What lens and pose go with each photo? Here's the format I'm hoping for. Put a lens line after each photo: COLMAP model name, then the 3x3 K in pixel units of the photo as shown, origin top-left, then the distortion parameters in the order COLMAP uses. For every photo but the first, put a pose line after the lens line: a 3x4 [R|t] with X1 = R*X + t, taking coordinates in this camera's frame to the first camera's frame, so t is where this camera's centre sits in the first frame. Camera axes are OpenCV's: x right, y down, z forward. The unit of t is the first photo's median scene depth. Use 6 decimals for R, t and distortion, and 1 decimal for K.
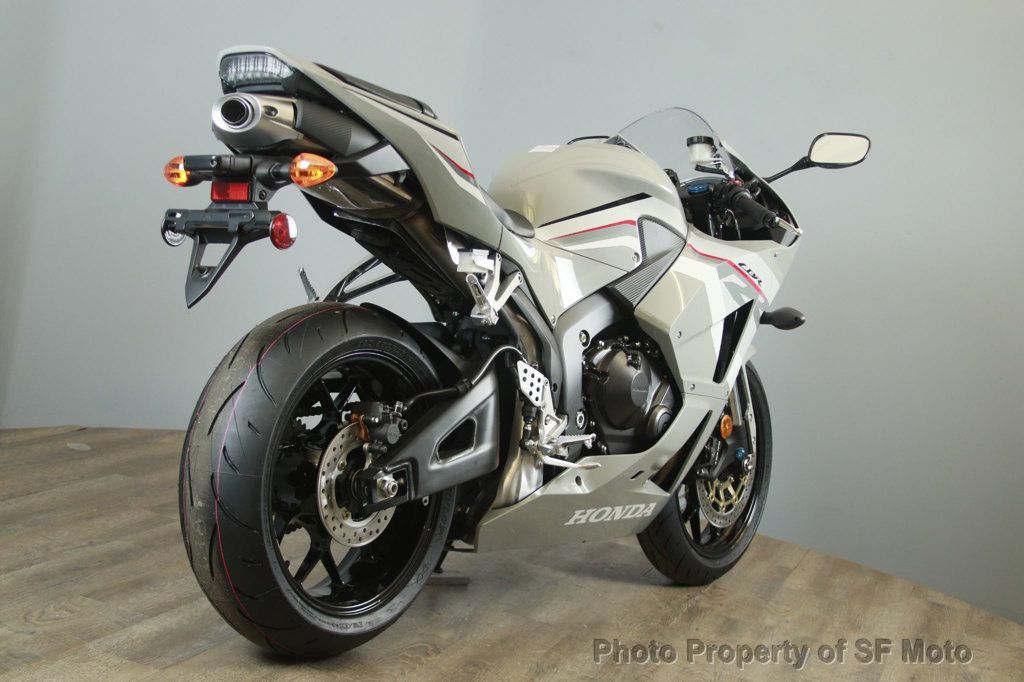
lens RADIAL K [[1683.6, 0, 512.1], [0, 1683.6, 341.2], [0, 0, 1]] dist [0.018614, 0.000000]
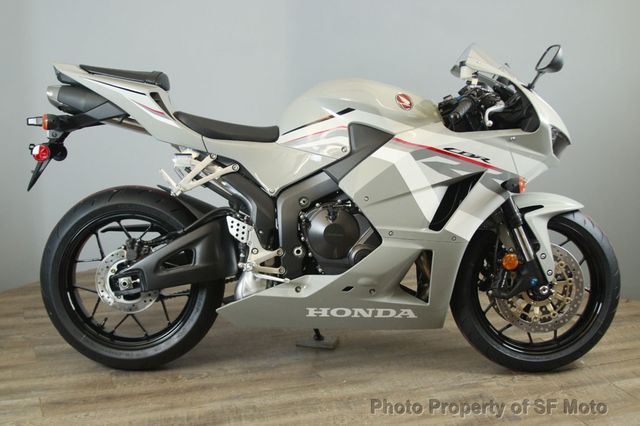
lens RADIAL K [[973.2, 0, 319.8], [0, 973.2, 212.6], [0, 0, 1]] dist [-0.043079, 0.000000]
pose [[0.612466, 0.003208, -0.790491, 0.782667], [0.010961, 0.999861, 0.012550, -0.002925], [0.790421, -0.016351, 0.612345, 0.433067]]
